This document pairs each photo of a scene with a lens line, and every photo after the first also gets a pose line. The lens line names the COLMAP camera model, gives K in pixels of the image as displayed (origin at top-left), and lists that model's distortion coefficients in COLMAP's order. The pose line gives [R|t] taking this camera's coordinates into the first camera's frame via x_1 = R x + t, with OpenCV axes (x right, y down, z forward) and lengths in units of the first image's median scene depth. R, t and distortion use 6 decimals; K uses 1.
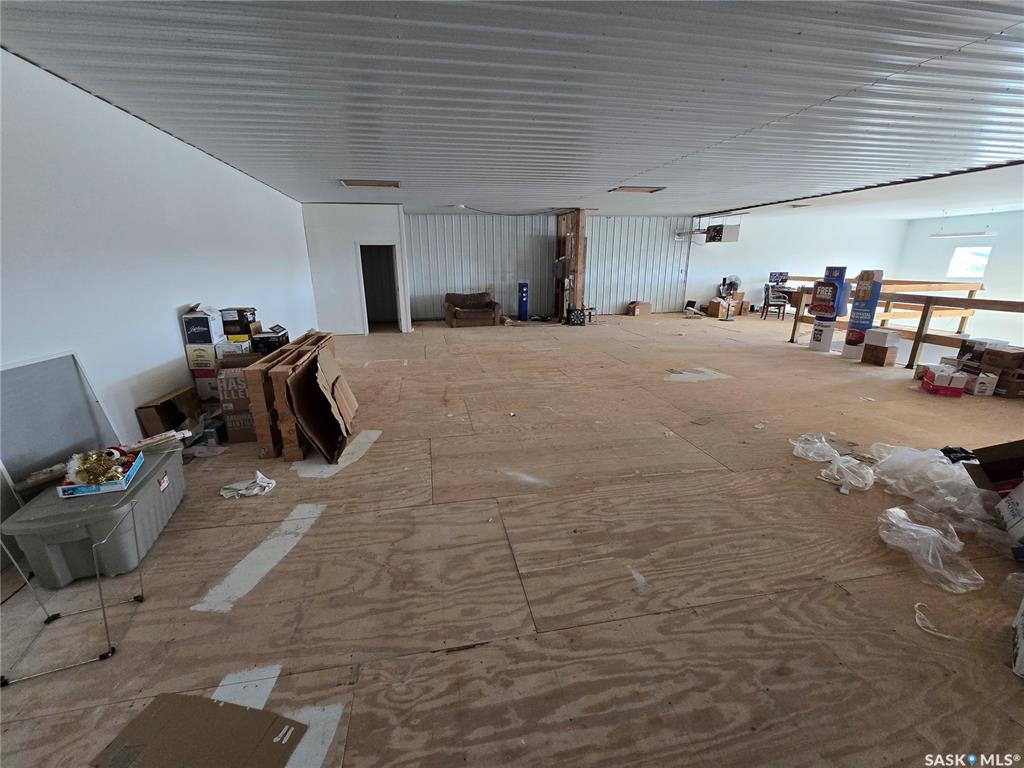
lens RADIAL K [[420.7, 0, 505.9], [0, 420.7, 390.6], [0, 0, 1]] dist [-0.001028, 0.000296]
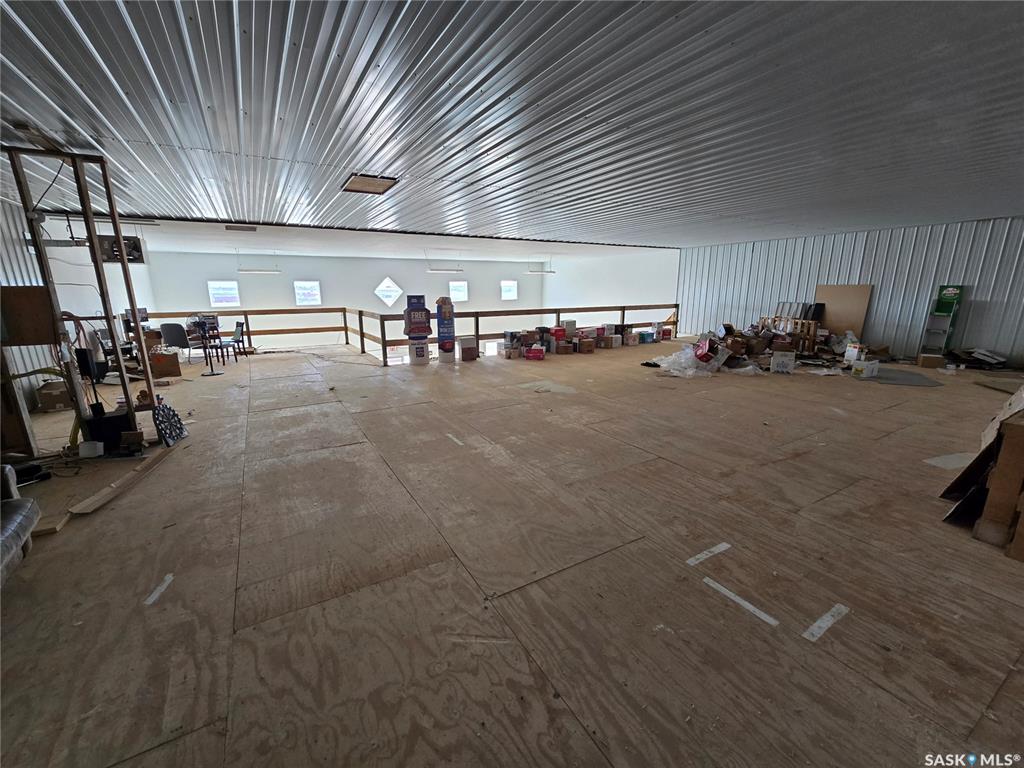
lens RADIAL K [[420.7, 0, 505.9], [0, 420.7, 390.6], [0, 0, 1]] dist [-0.001028, 0.000296]
pose [[-0.329429, -0.214490, 0.919495, -0.553555], [0.285778, 0.905525, 0.313617, -0.412050], [-0.899893, 0.366086, -0.237010, 1.349582]]
